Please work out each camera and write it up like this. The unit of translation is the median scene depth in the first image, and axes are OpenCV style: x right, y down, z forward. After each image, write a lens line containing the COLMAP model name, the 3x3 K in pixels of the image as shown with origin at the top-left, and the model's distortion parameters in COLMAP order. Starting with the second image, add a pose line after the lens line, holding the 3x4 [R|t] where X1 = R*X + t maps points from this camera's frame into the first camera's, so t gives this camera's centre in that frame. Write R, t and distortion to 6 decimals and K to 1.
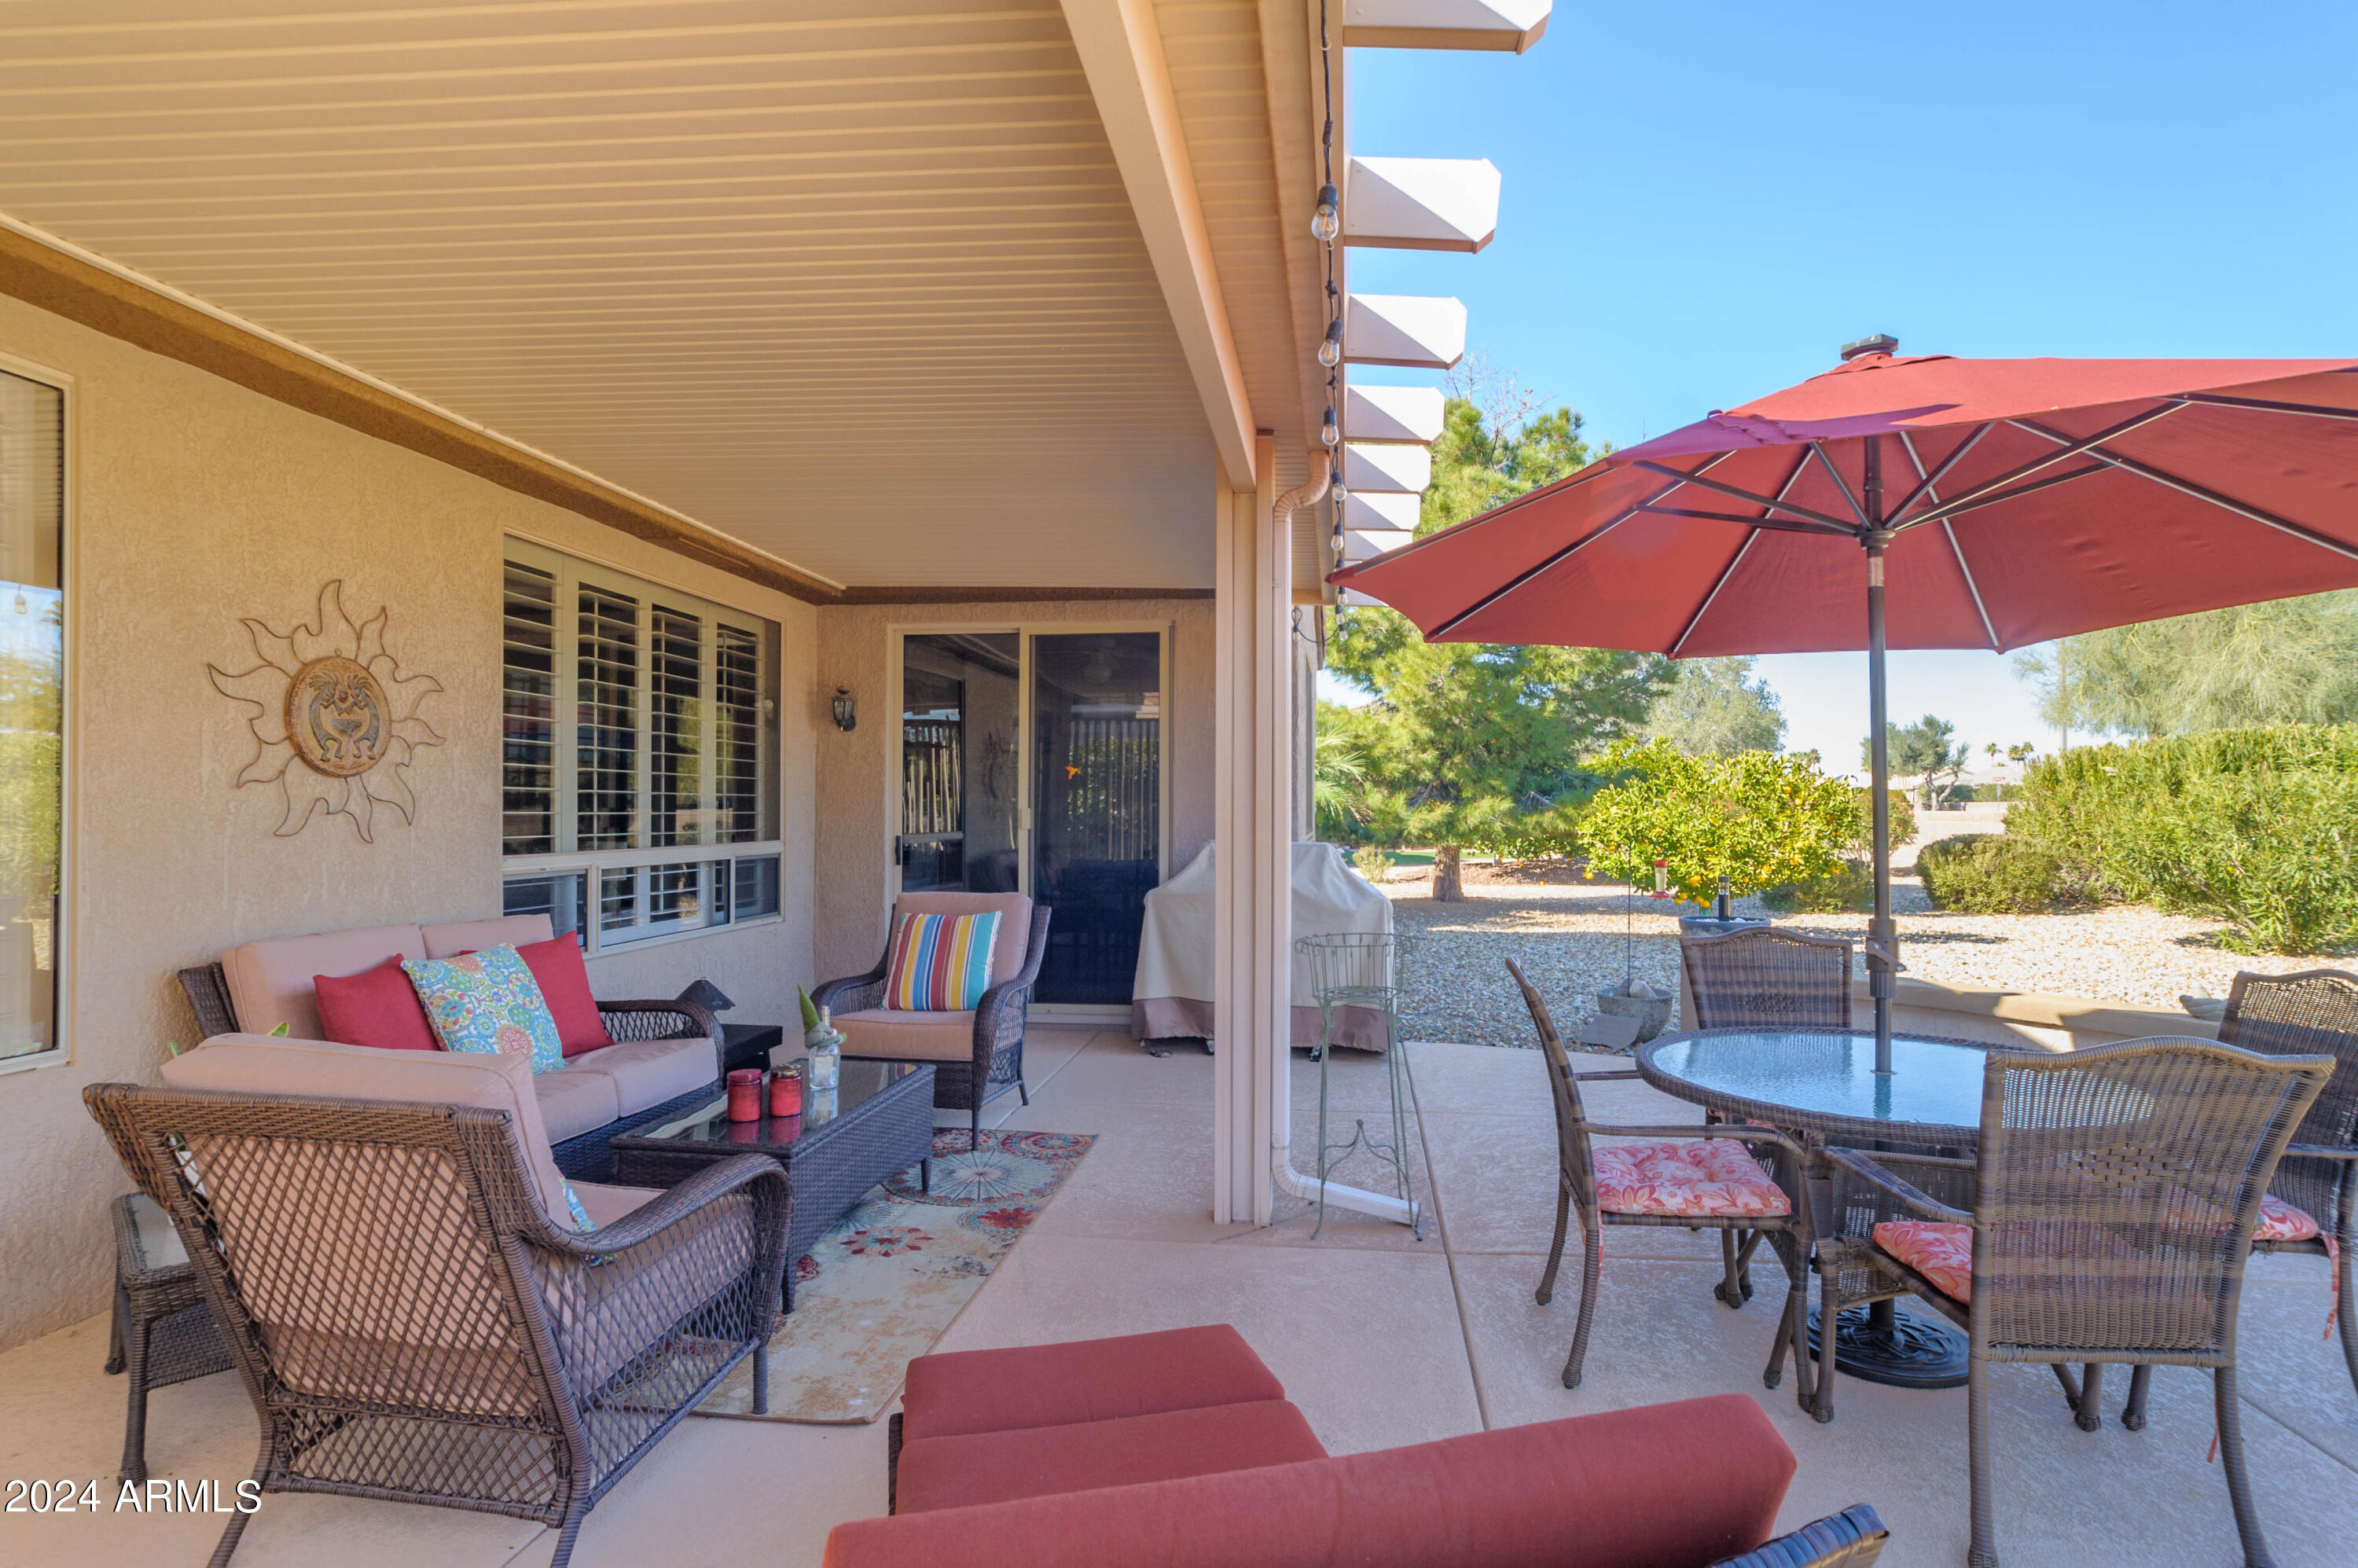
lens RADIAL K [[1158.7, 0, 1182.7], [0, 1158.7, 794.7], [0, 0, 1]] dist [-0.033761, 0.016856]
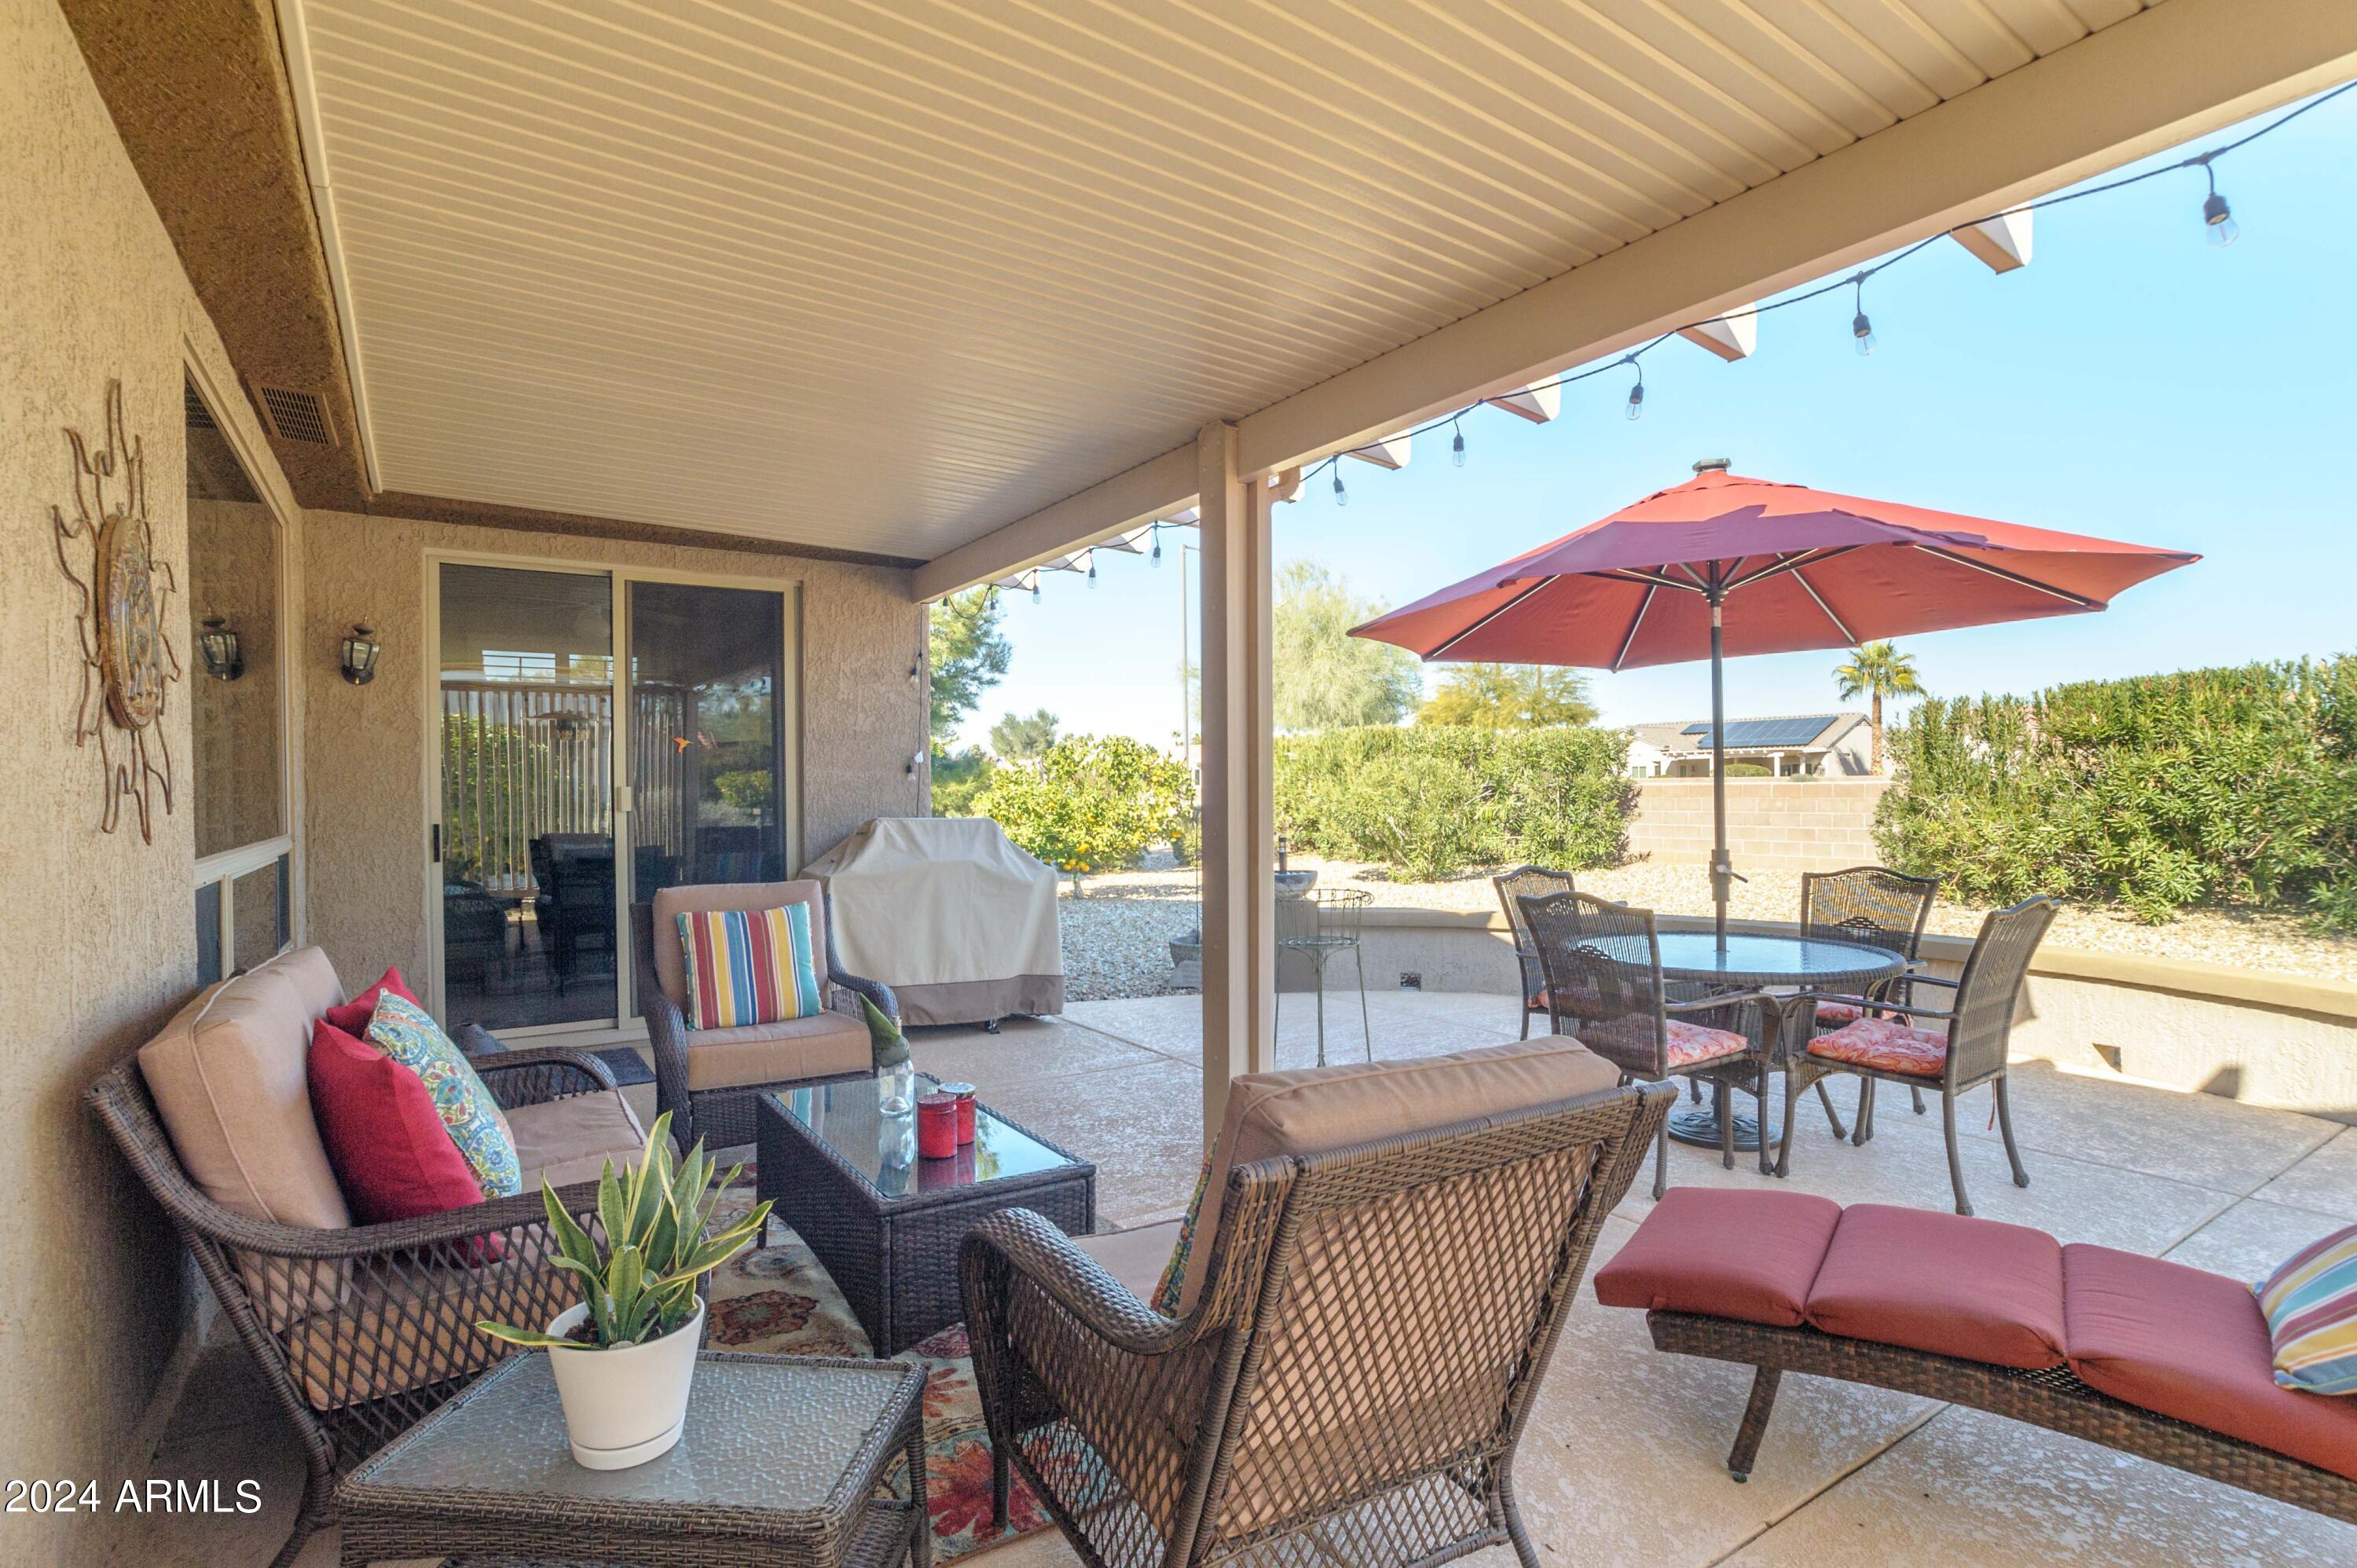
lens RADIAL K [[1158.2, 0, 1104.0], [0, 1158.2, 790.2], [0, 0, 1]] dist [-0.033761, 0.016856]
pose [[0.787468, -0.008395, 0.616299, -0.369399], [0.000858, 0.999921, 0.012524, 0.004169], [-0.616356, -0.009333, 0.787413, 0.124510]]
